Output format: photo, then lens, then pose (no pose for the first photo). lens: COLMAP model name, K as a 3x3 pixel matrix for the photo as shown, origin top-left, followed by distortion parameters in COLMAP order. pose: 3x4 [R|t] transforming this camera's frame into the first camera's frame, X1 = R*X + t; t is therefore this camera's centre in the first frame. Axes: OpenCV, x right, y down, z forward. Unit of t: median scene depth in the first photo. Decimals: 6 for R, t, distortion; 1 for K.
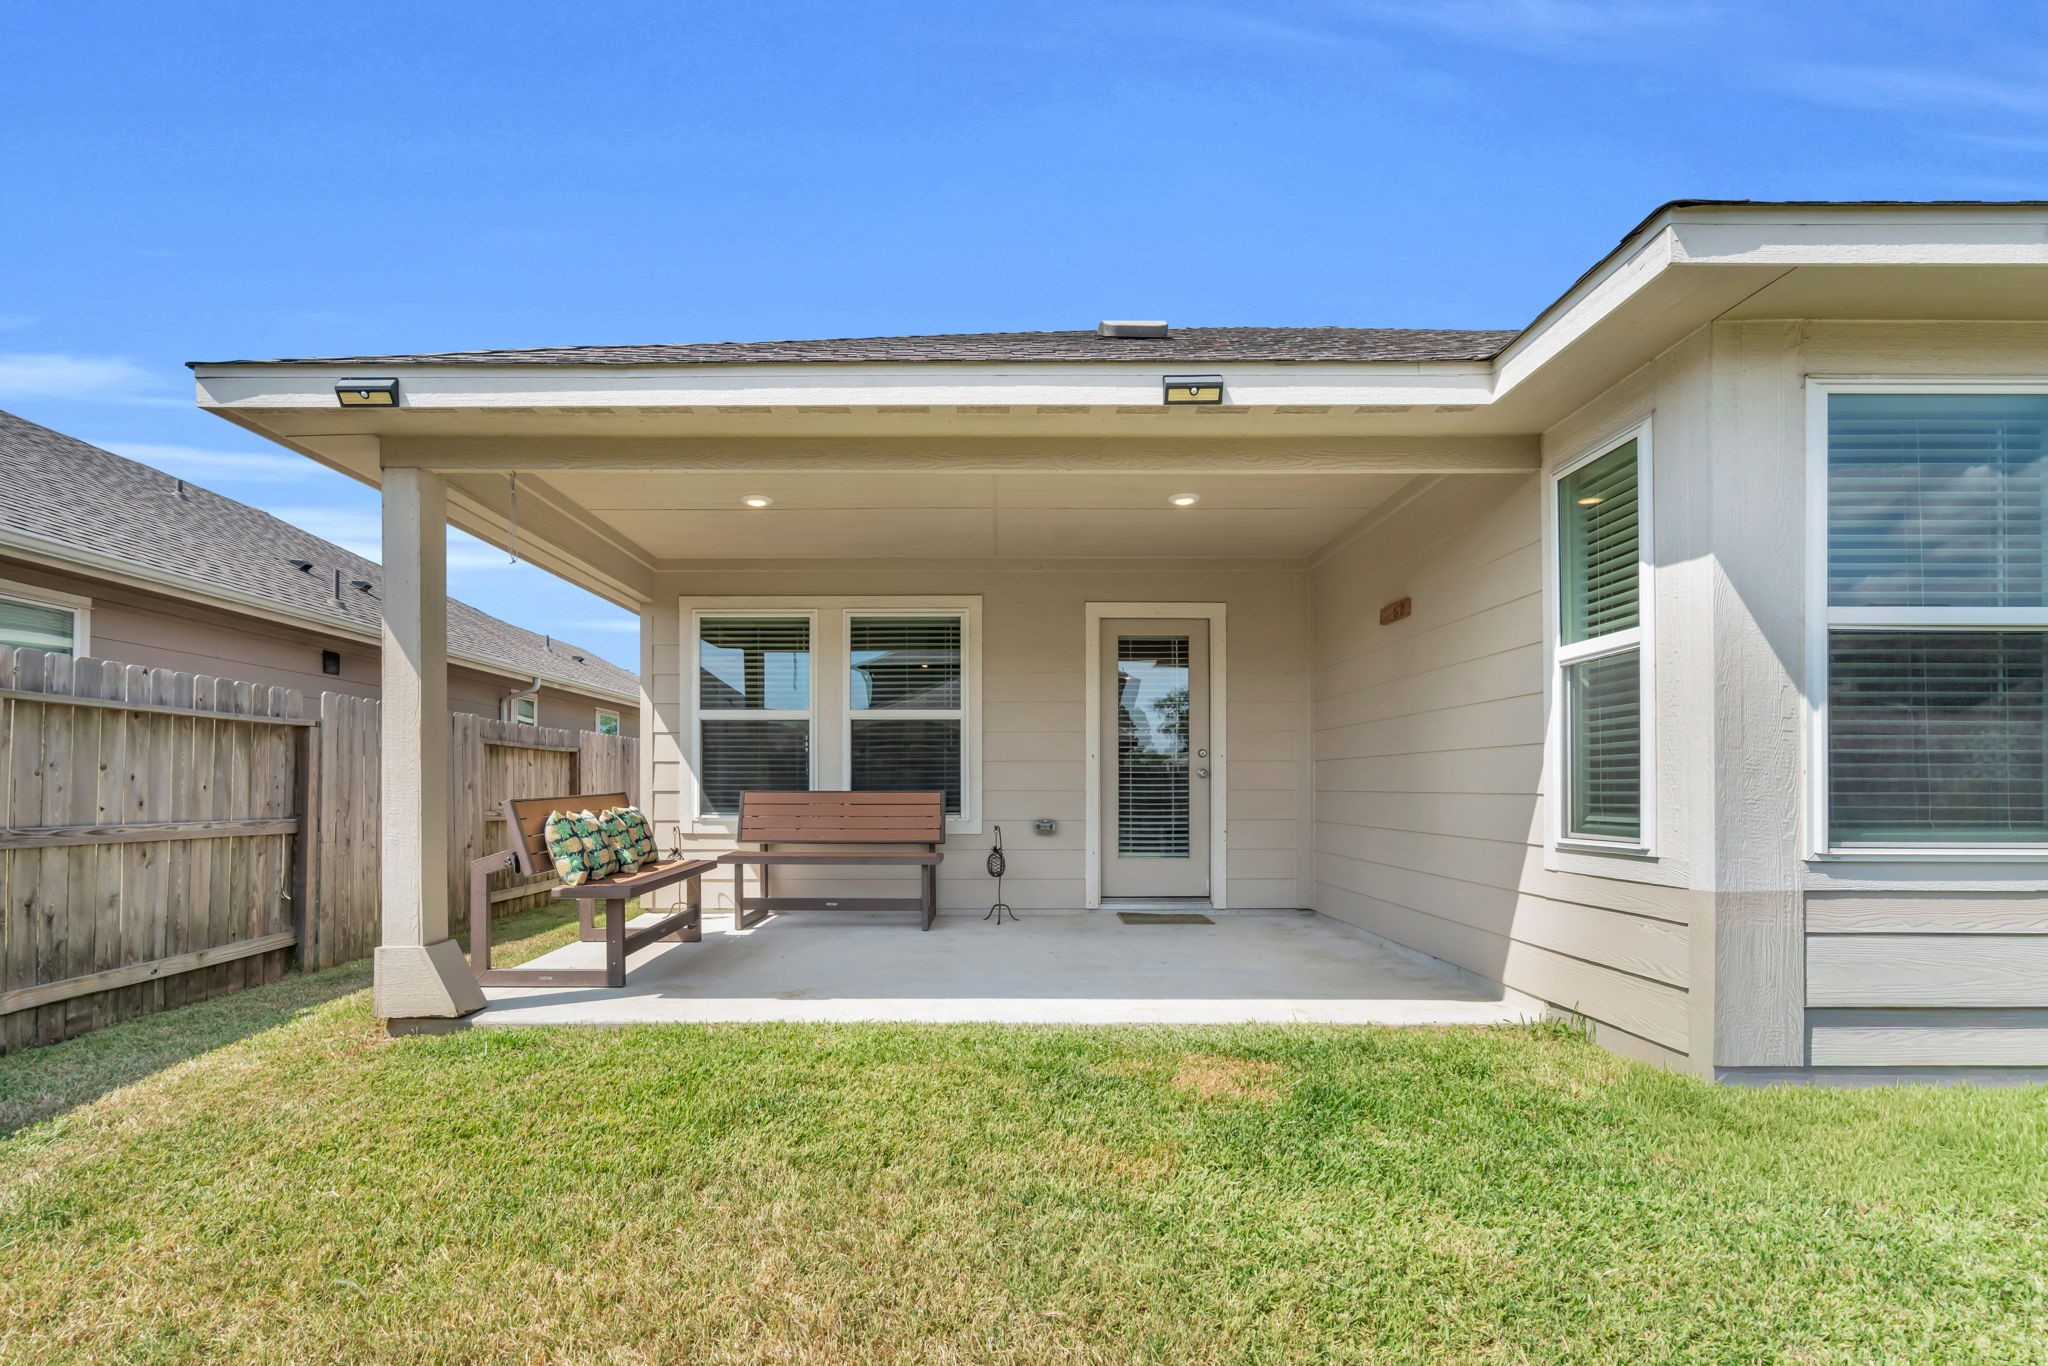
lens RADIAL K [[938.7, 0, 970.8], [0, 938.7, 771.6], [0, 0, 1]] dist [-0.002507, 0.000580]
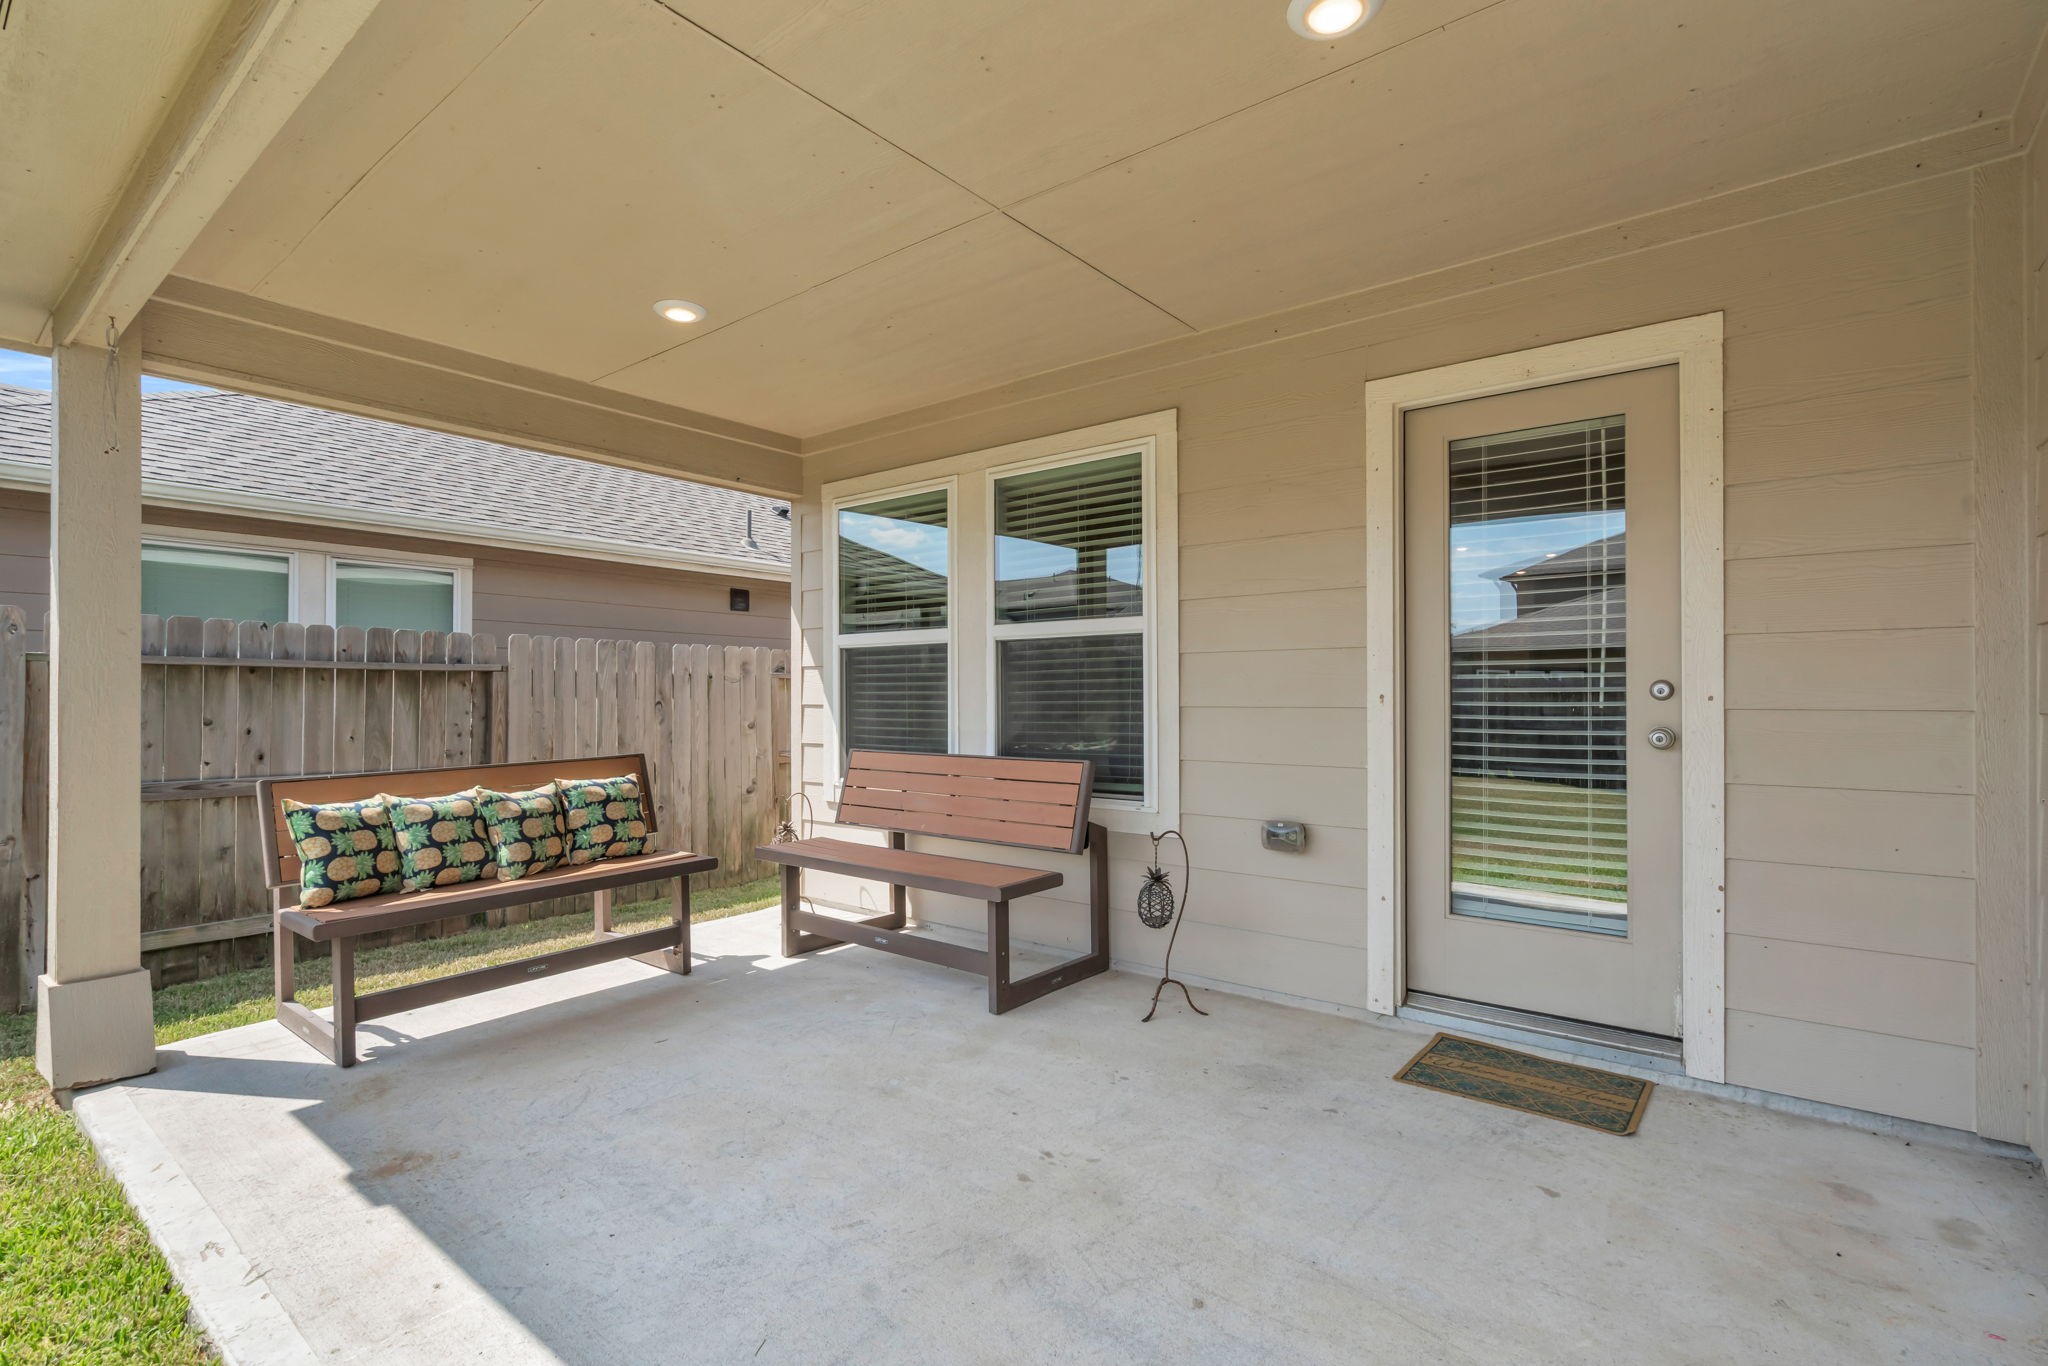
lens RADIAL K [[938.7, 0, 1017.2], [0, 938.7, 689.0], [0, 0, 1]] dist [-0.002507, 0.000580]
pose [[0.793445, -0.006245, -0.608609, 0.299210], [0.011194, 0.999928, 0.004332, -0.027497], [0.608539, -0.010250, 0.793458, 0.545096]]
